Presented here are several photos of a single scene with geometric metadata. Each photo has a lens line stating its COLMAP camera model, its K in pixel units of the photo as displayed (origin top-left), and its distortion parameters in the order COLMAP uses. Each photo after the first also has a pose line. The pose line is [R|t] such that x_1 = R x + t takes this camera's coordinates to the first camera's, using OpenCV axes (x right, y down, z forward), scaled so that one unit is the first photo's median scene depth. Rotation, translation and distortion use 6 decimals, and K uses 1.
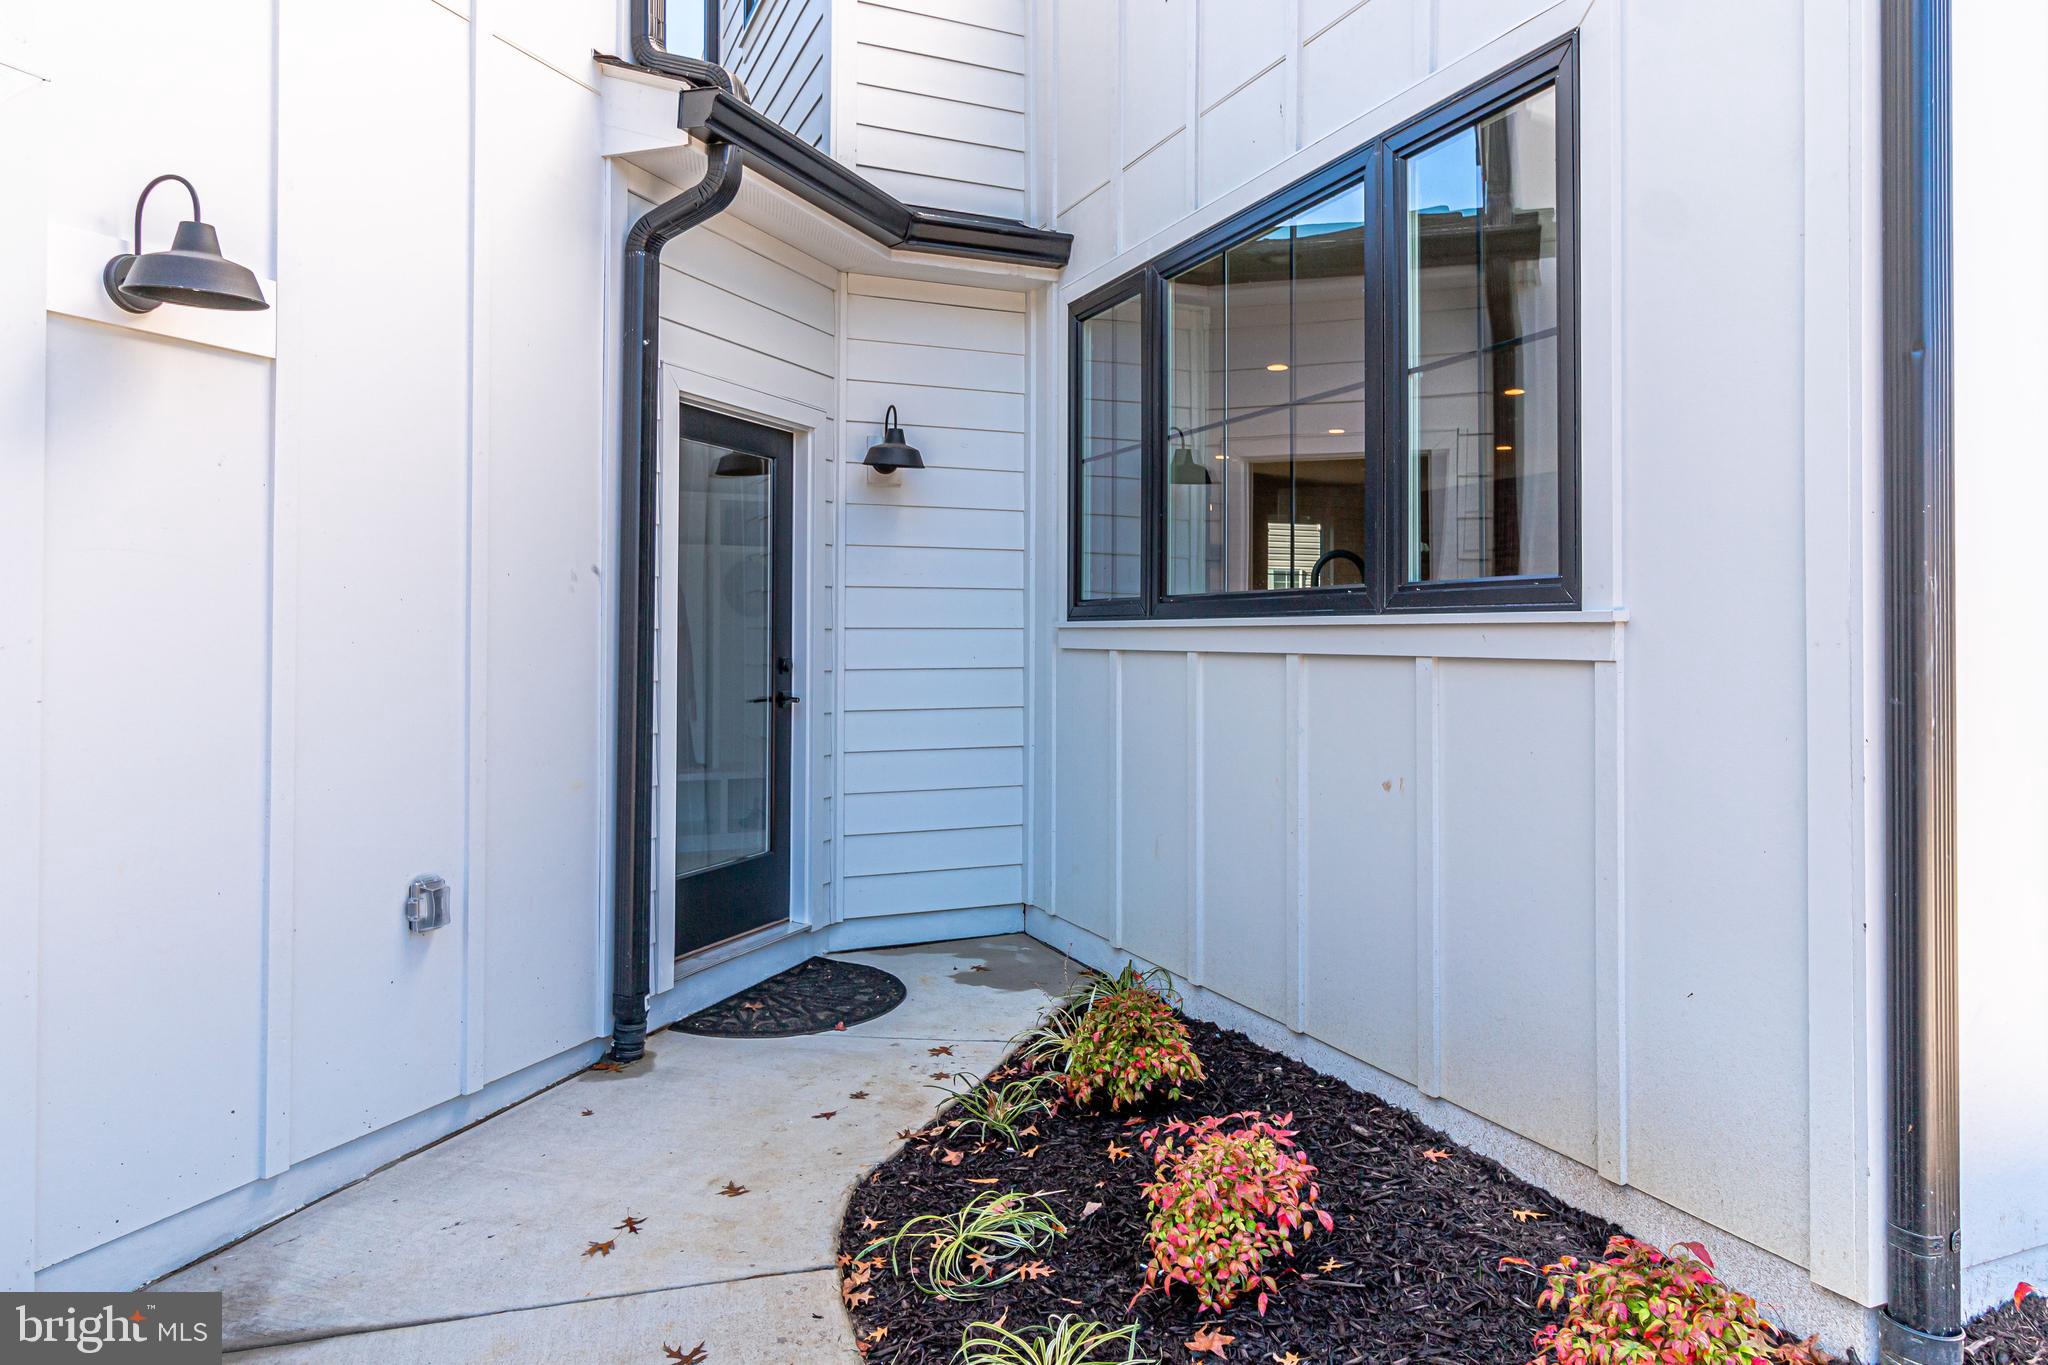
lens RADIAL K [[1295.1, 0, 1026.3], [0, 1295.1, 604.3], [0, 0, 1]] dist [0.007595, -0.002049]
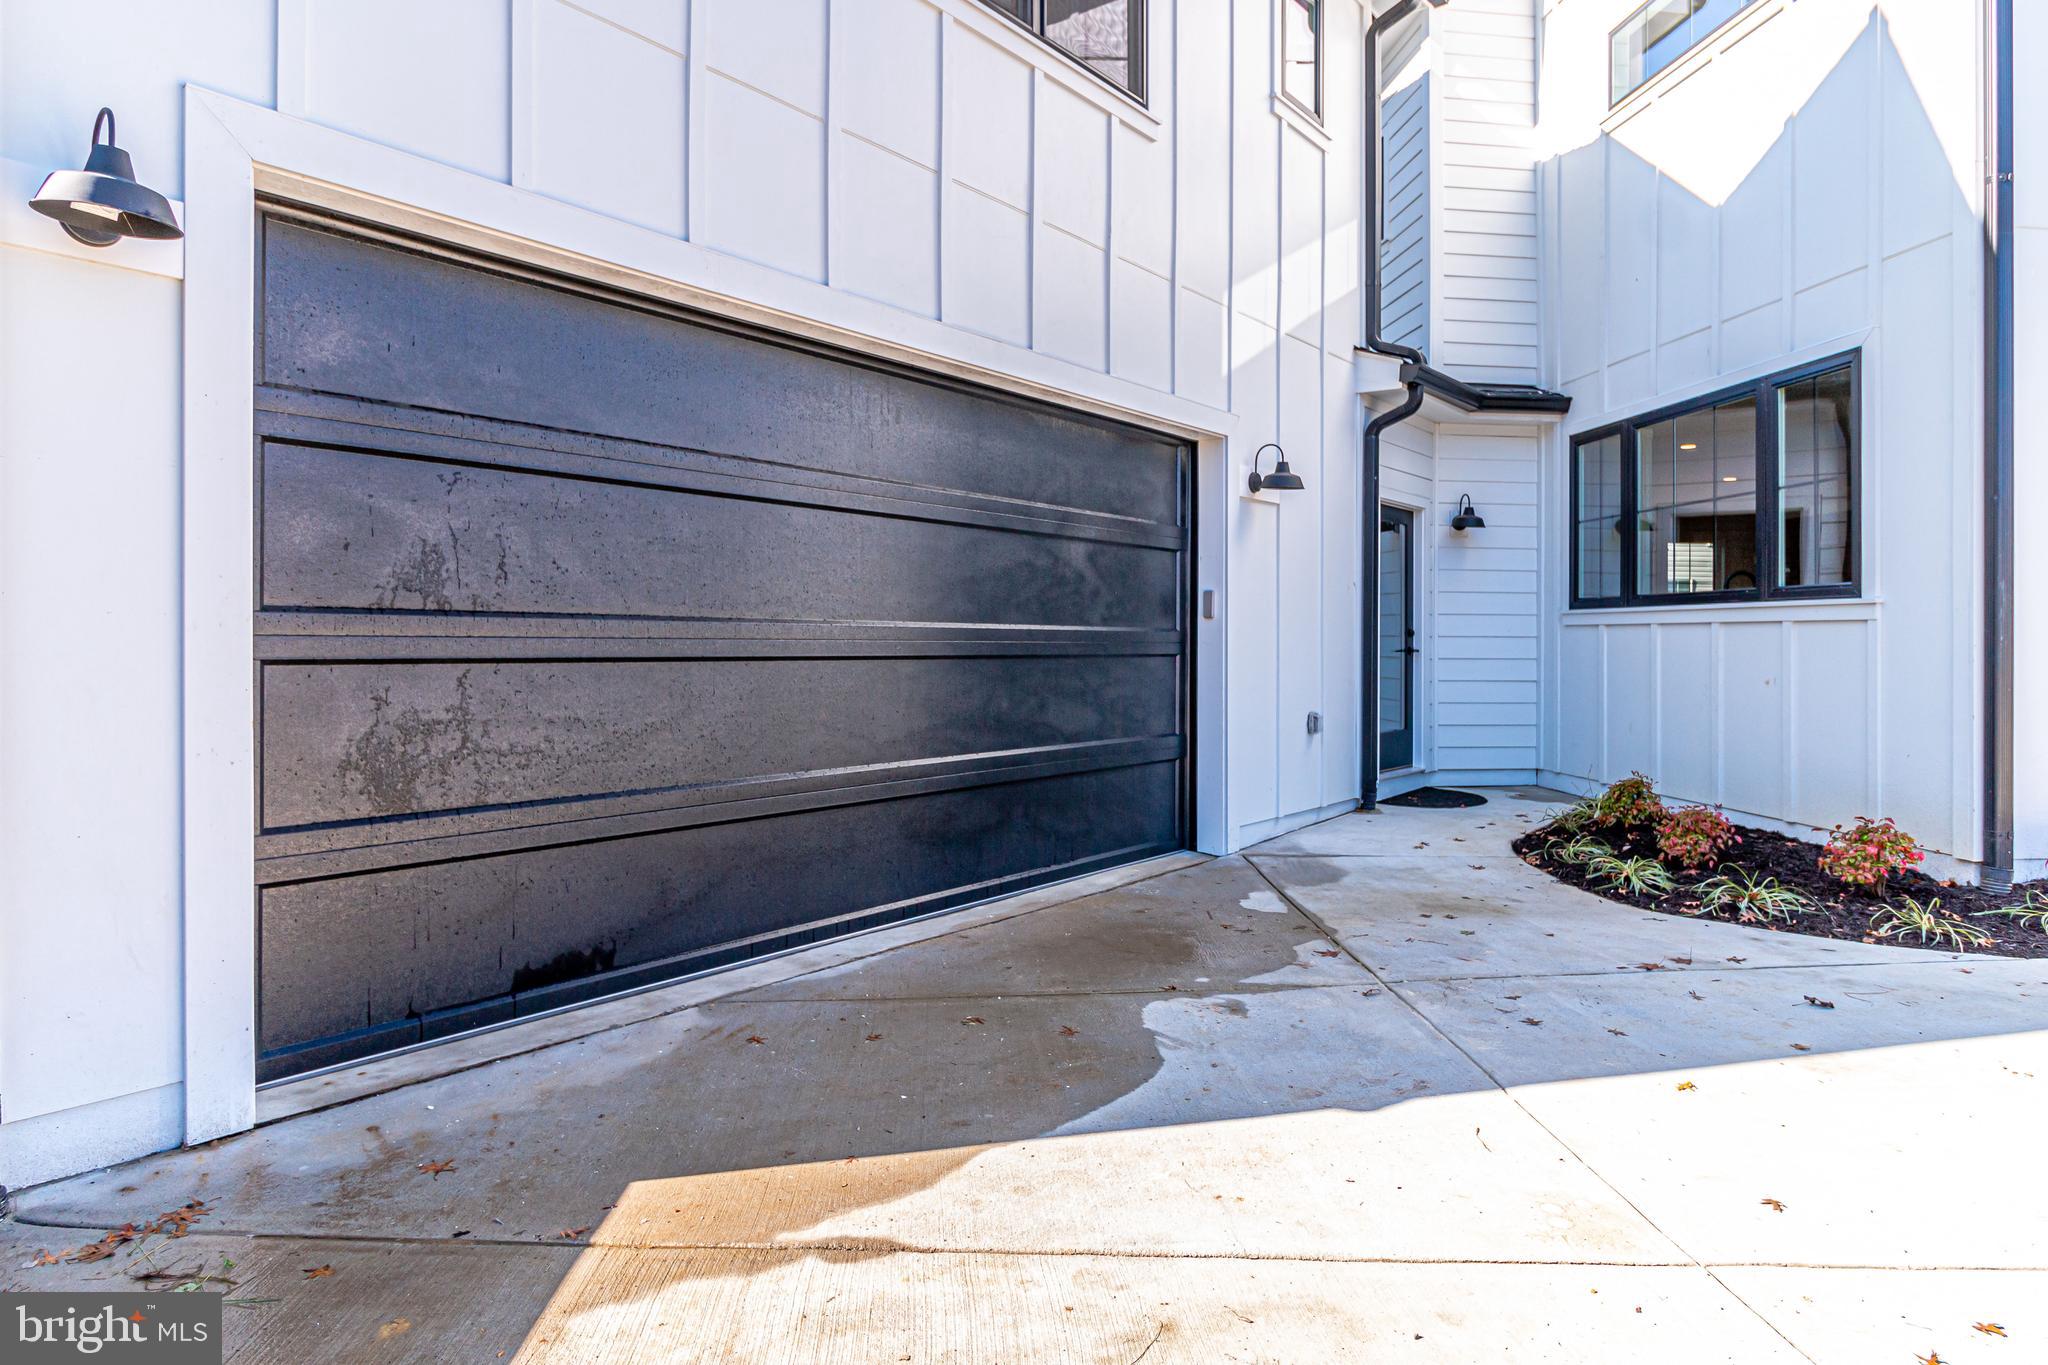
lens RADIAL K [[1203.3, 0, 1021.0], [0, 1203.3, 620.6], [0, 0, 1]] dist [0.016185, -0.012577]
pose [[0.959370, 0.000141, -0.282151, -0.243097], [0.001504, 0.999983, 0.005614, 0.018531], [0.282147, -0.005811, 0.959354, -0.899704]]
